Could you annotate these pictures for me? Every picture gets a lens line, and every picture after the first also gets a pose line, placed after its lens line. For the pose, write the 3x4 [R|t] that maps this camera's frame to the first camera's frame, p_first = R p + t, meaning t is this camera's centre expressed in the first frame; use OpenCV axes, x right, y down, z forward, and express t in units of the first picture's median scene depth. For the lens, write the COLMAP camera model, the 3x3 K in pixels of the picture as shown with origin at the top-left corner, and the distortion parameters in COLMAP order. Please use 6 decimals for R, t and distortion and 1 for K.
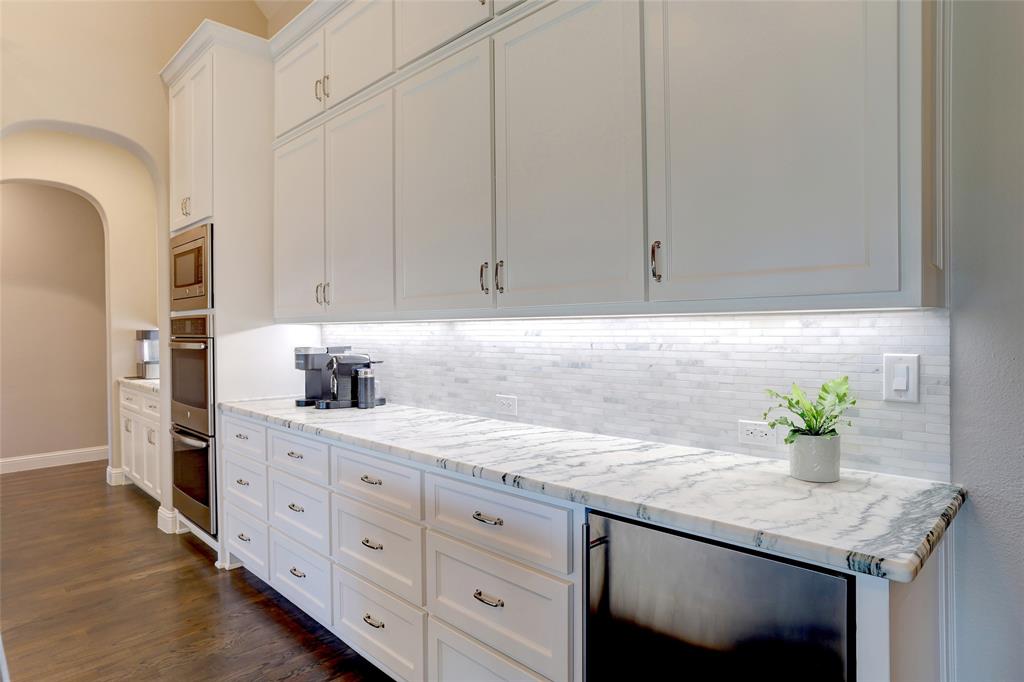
lens RADIAL K [[585.7, 0, 513.1], [0, 585.7, 327.9], [0, 0, 1]] dist [-0.063658, 0.038772]
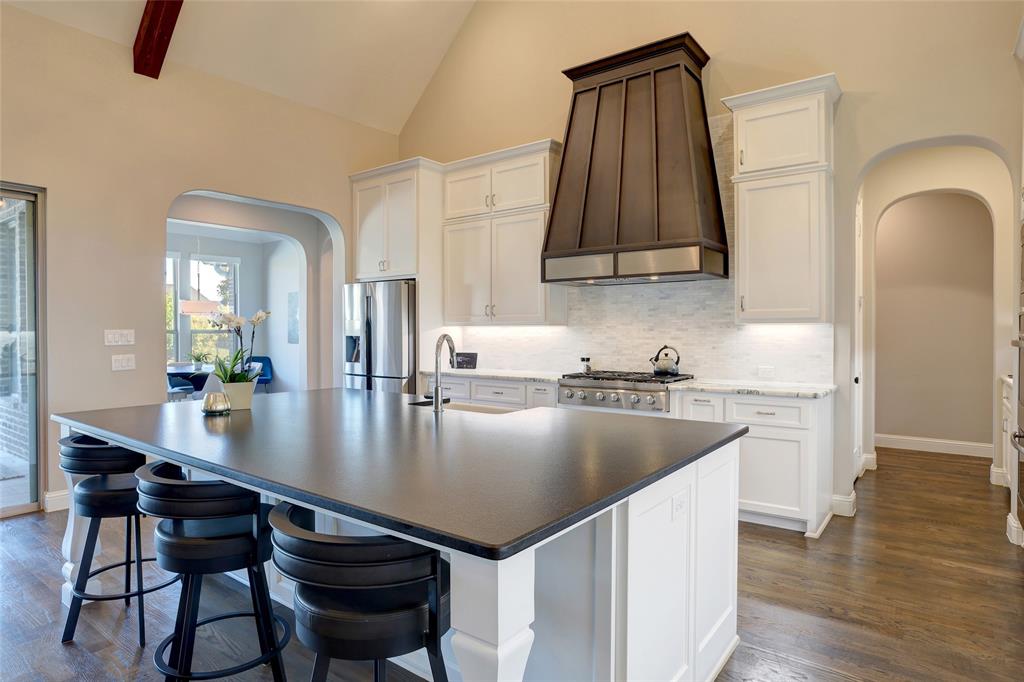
lens RADIAL K [[585.7, 0, 505.4], [0, 585.7, 333.5], [0, 0, 1]] dist [-0.063658, 0.038772]
pose [[0.130825, 0.018363, -0.991235, 0.281481], [-0.000978, 0.999830, 0.018393, -0.002741], [0.991405, -0.001437, 0.130820, 0.068711]]
